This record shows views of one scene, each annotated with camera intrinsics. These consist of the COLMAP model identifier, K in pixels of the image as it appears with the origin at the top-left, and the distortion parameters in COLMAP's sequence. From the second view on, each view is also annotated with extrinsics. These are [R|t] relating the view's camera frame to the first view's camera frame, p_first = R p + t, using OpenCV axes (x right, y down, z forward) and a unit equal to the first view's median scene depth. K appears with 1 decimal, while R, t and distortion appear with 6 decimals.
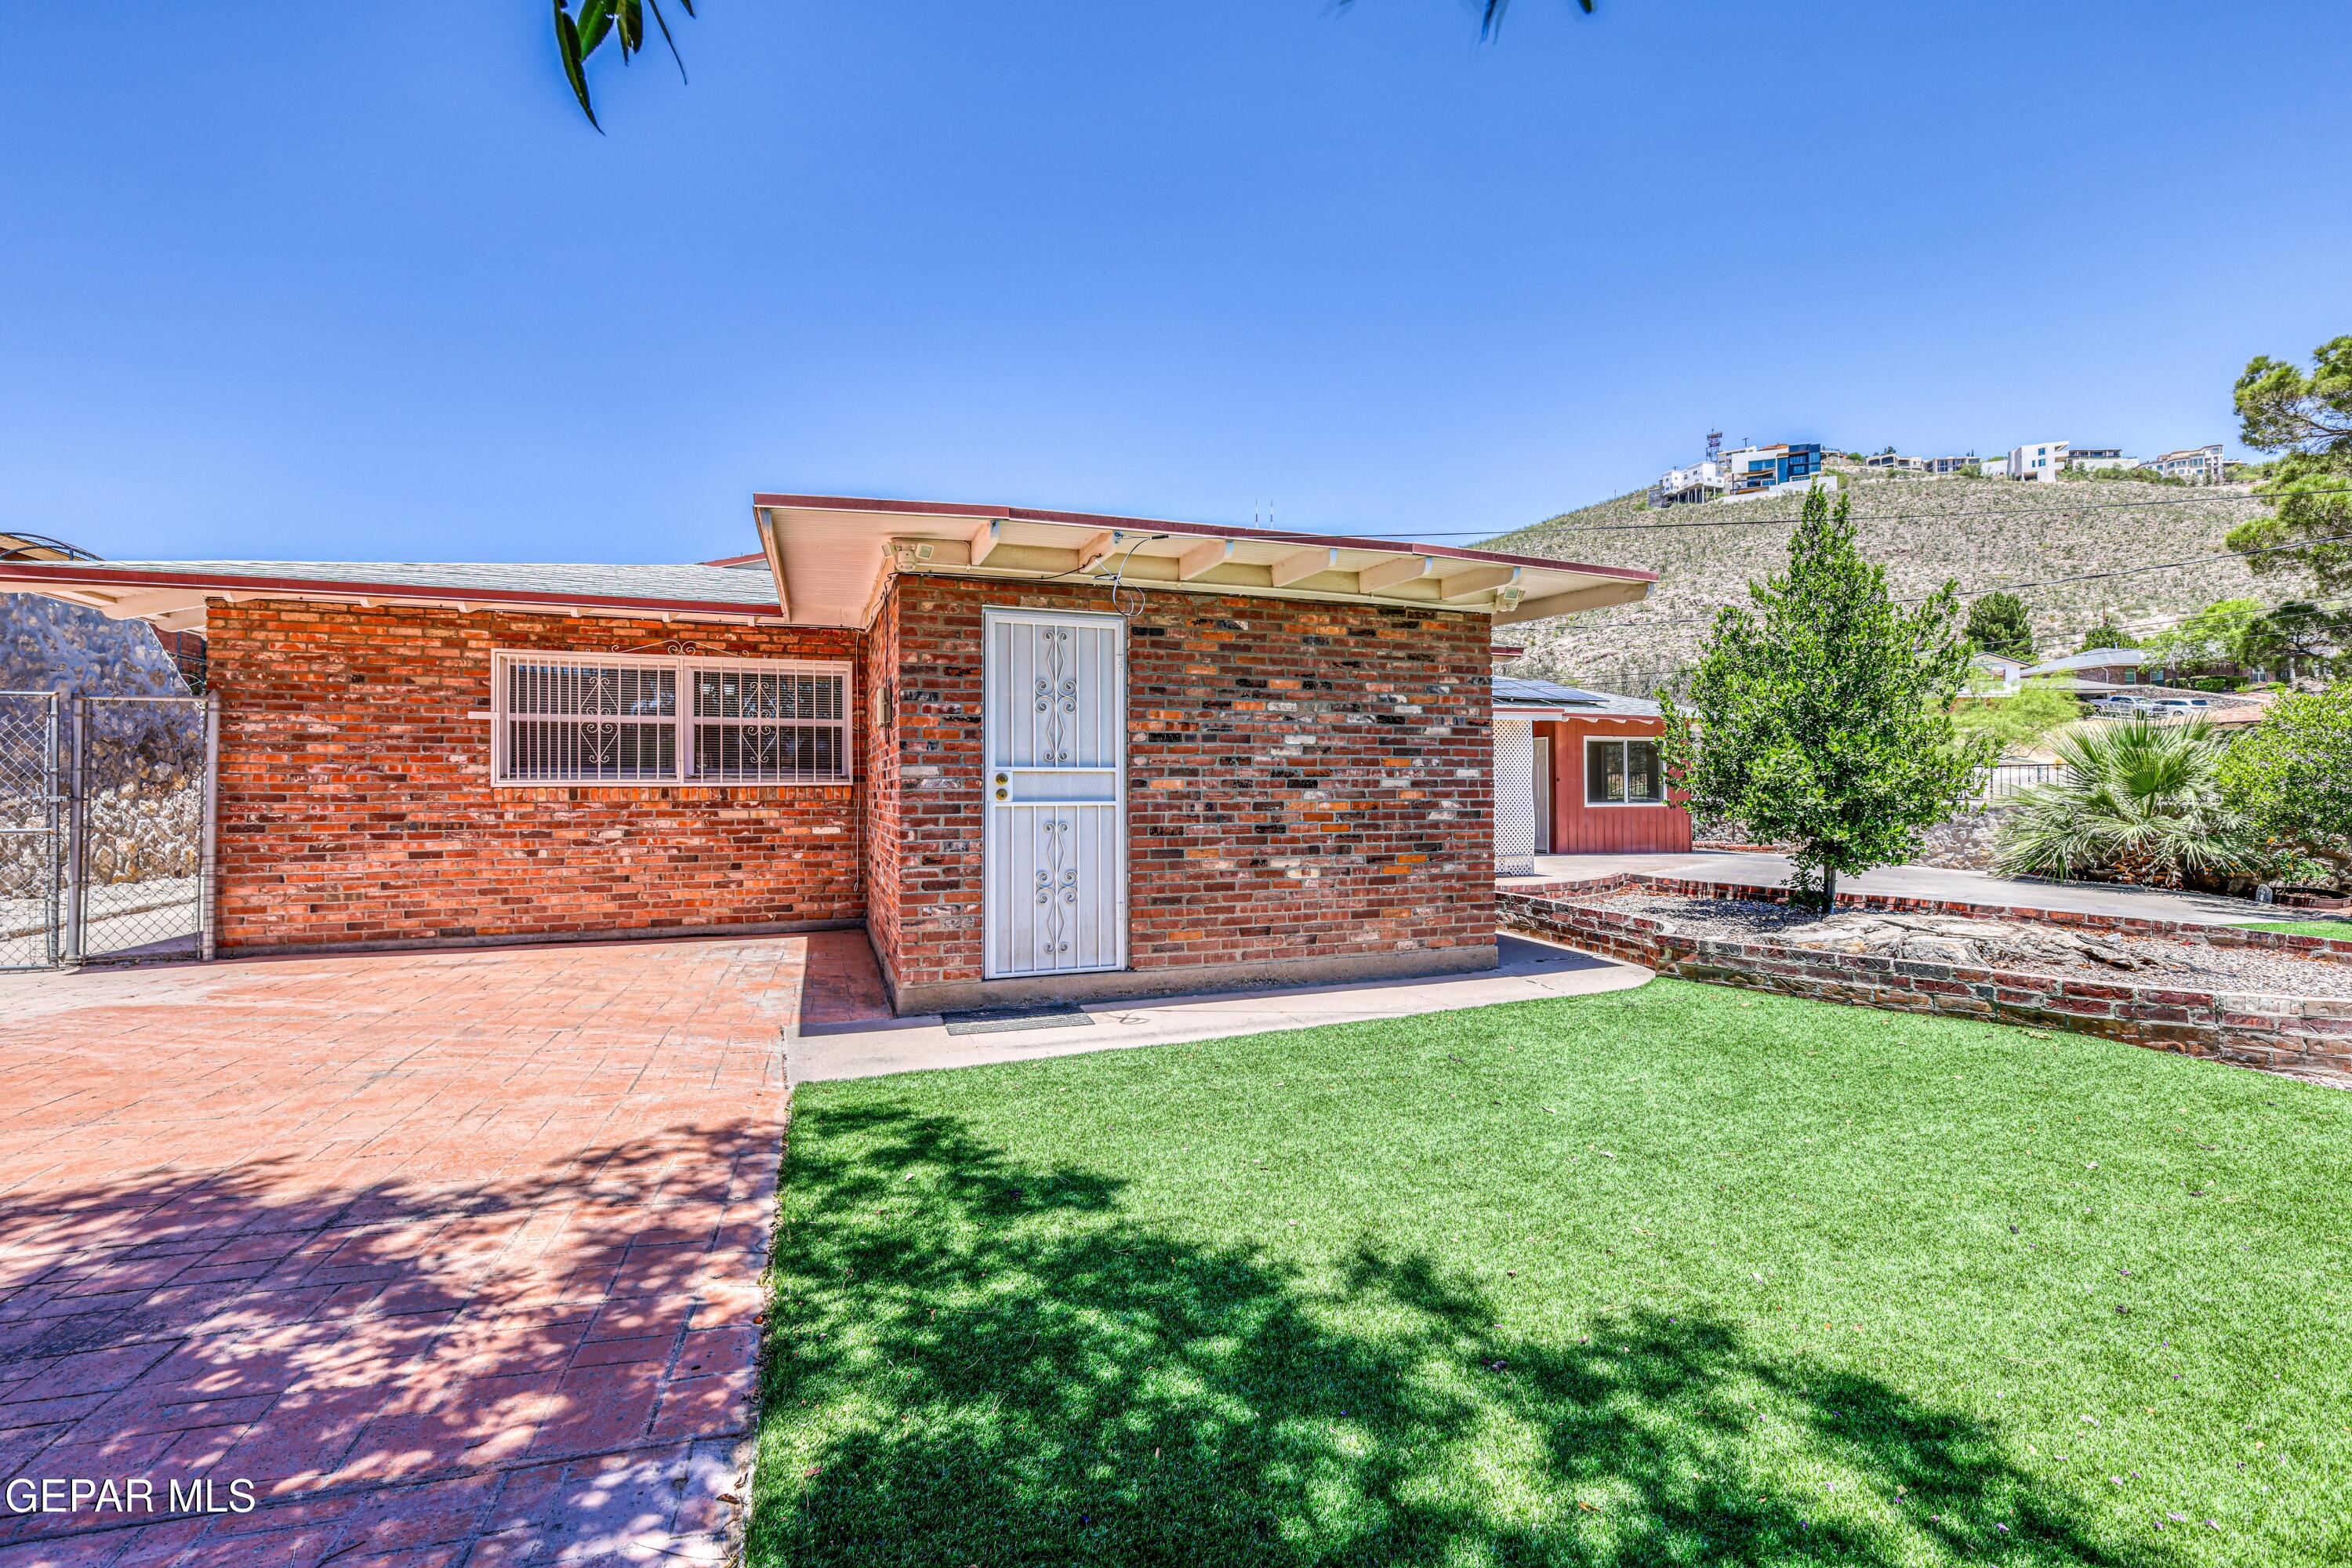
lens RADIAL K [[1018.8, 0, 1168.1], [0, 1018.8, 783.7], [0, 0, 1]] dist [0.000418, 0.000165]
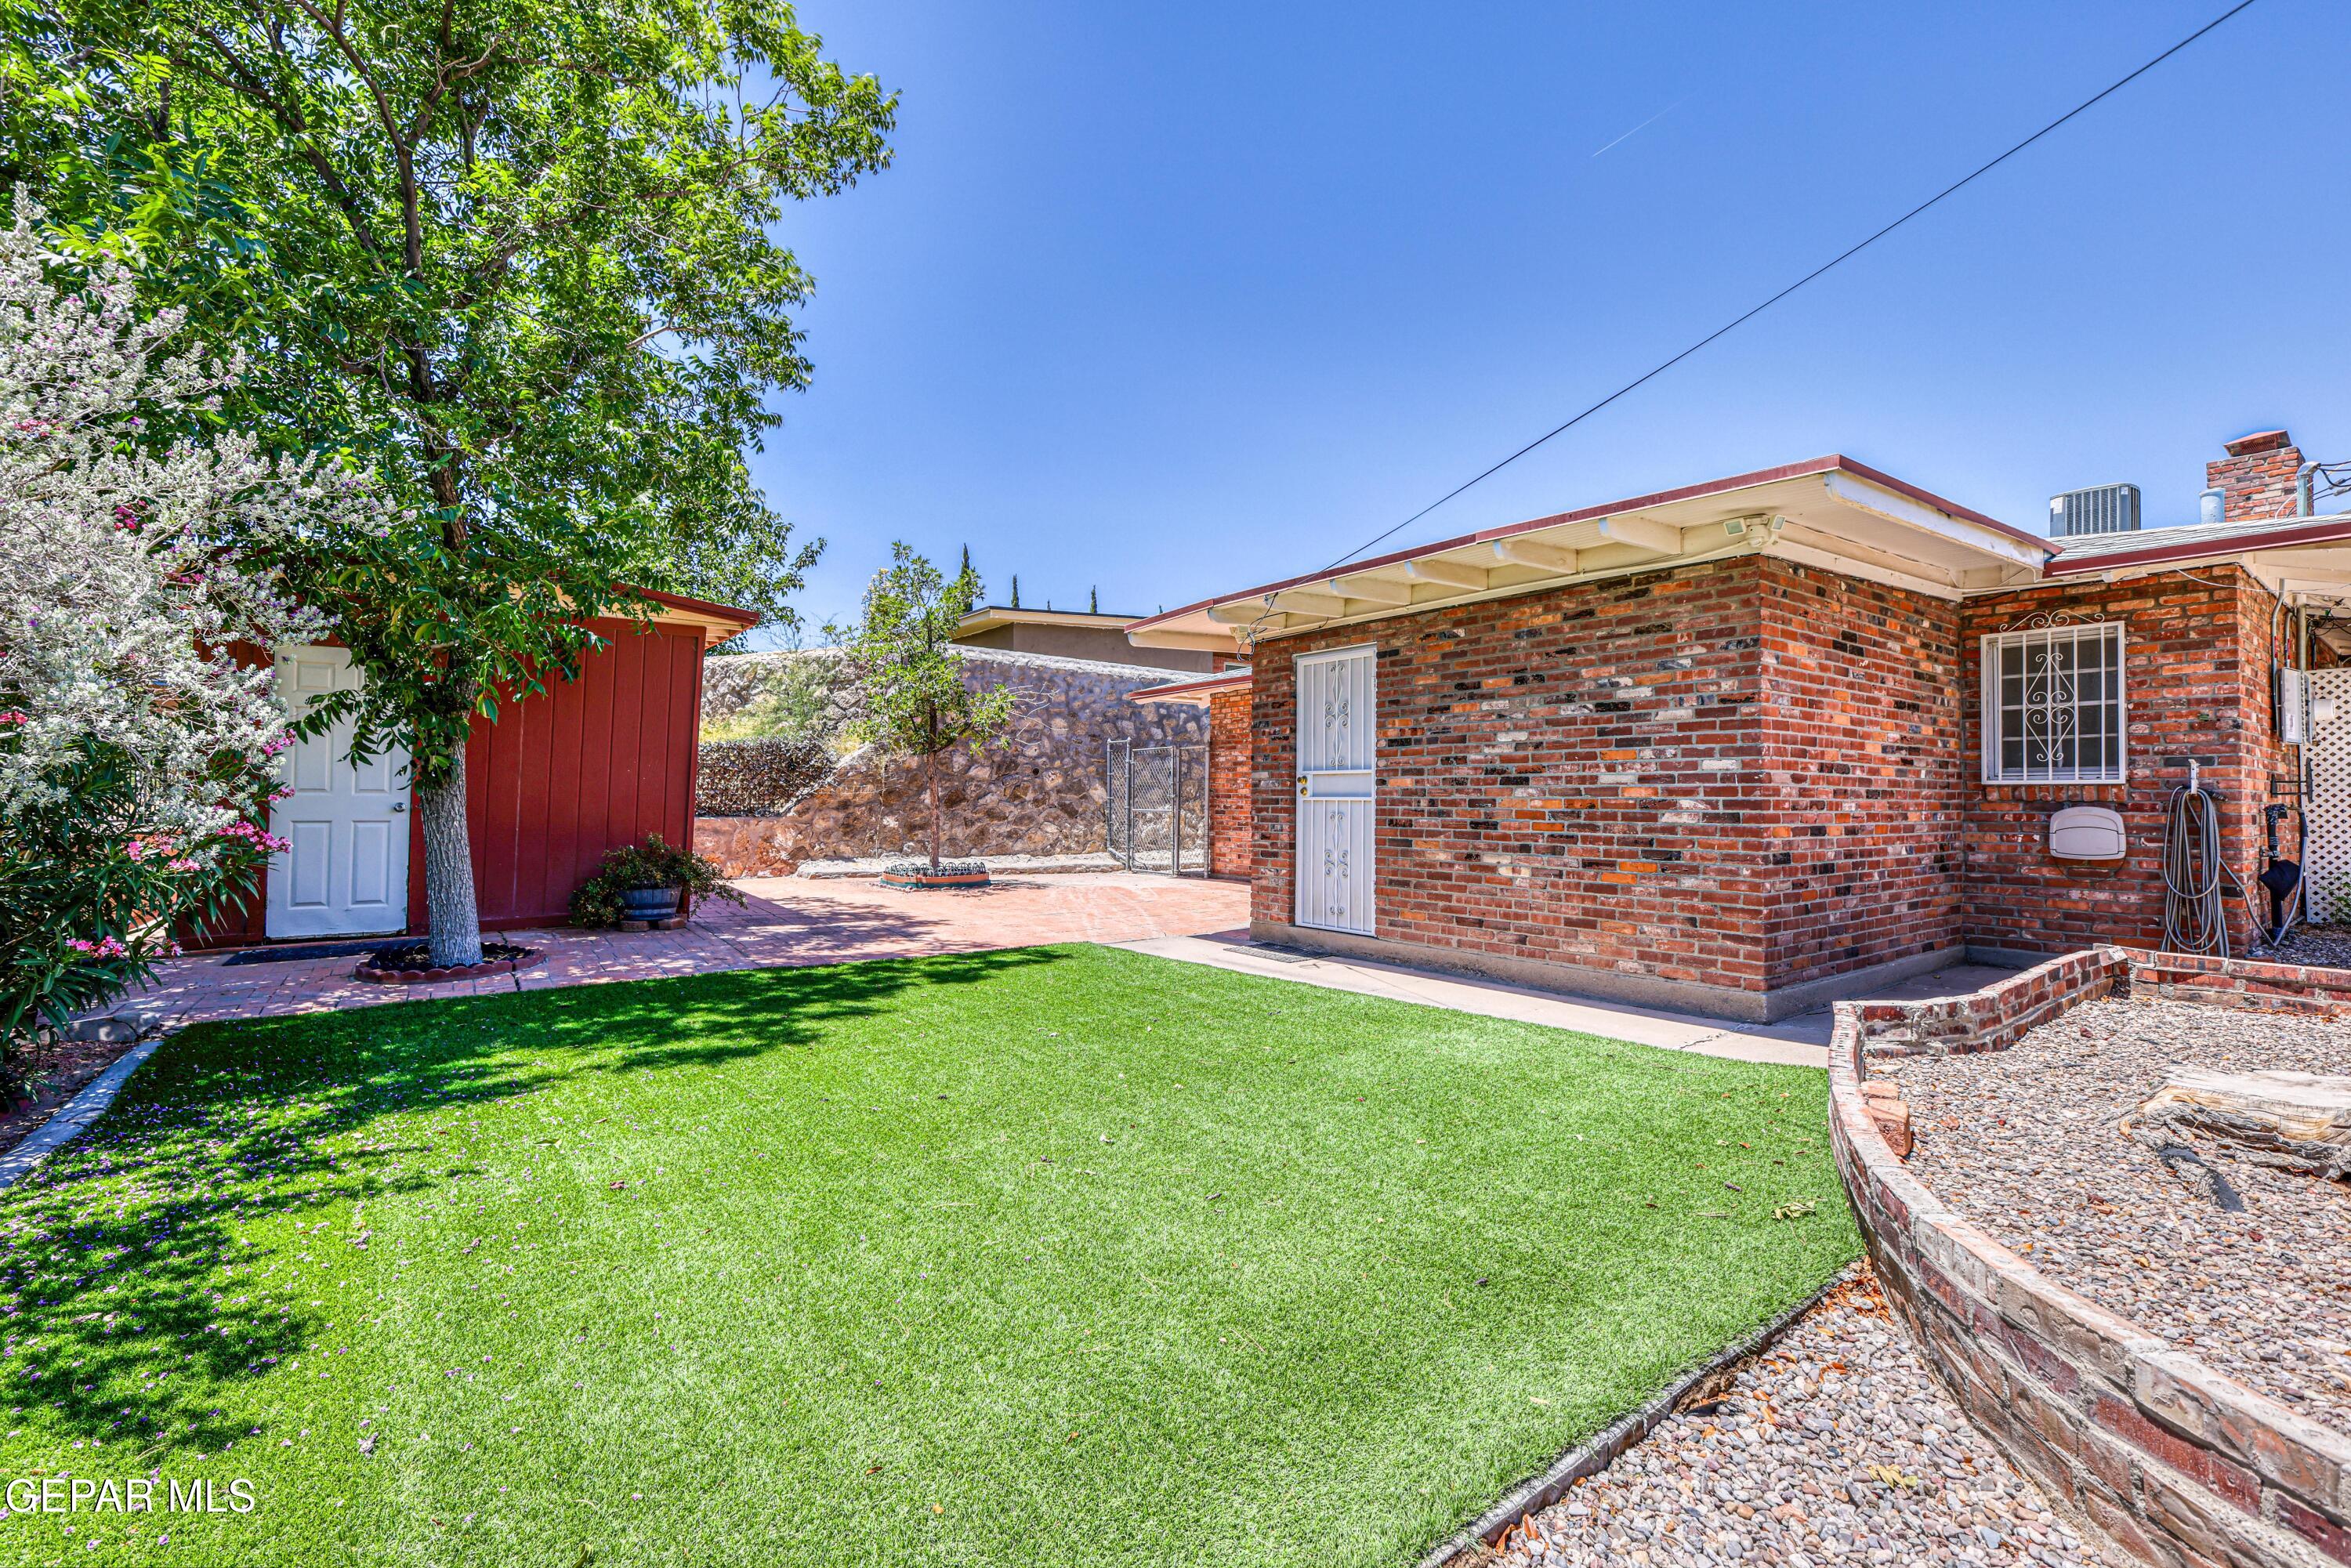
lens RADIAL K [[1018.3, 0, 1167.6], [0, 1018.3, 783.7], [0, 0, 1]] dist [0.000418, 0.000165]
pose [[0.289999, -0.010865, -0.956965, 0.965732], [-0.001750, 0.999928, -0.011883, 0.014963], [0.957025, 0.005121, 0.289959, 0.384746]]
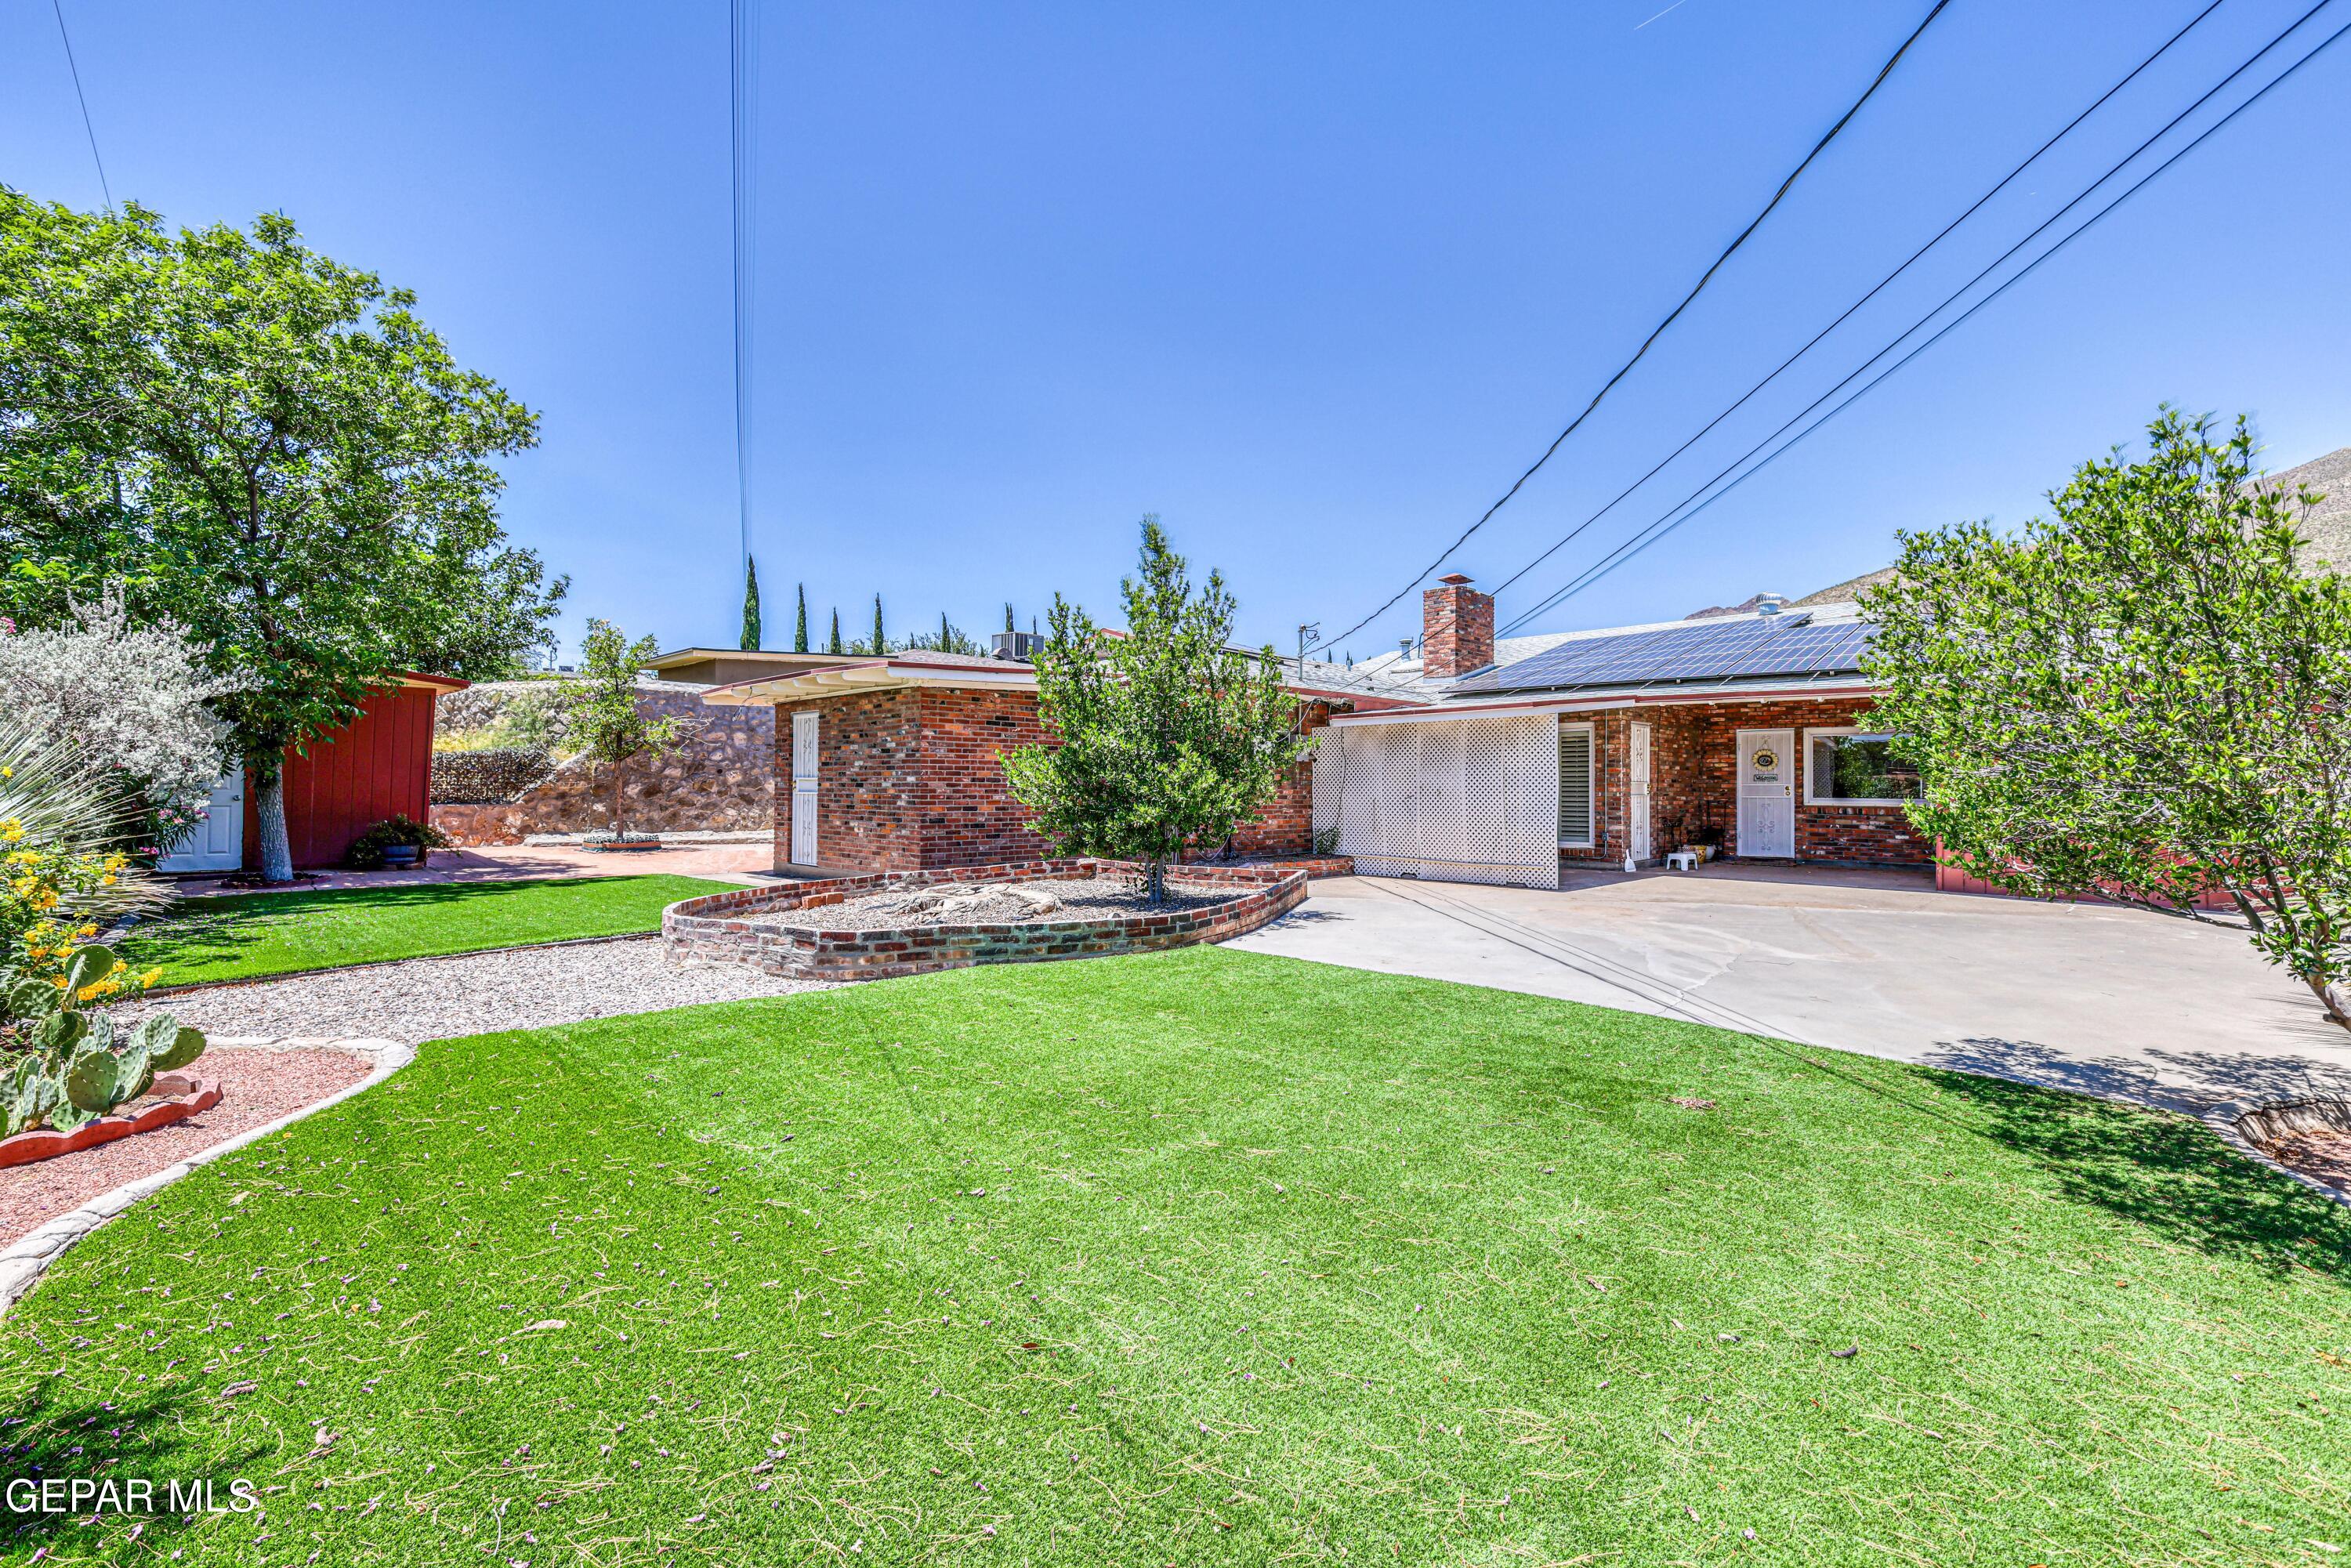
lens RADIAL K [[1018.3, 0, 1167.6], [0, 1018.3, 783.7], [0, 0, 1]] dist [0.000418, 0.000165]
pose [[0.423328, 0.000900, -0.905976, 2.174324], [-0.002479, 0.999997, -0.000165, -0.003259], [0.905973, 0.002316, 0.423329, 0.689688]]
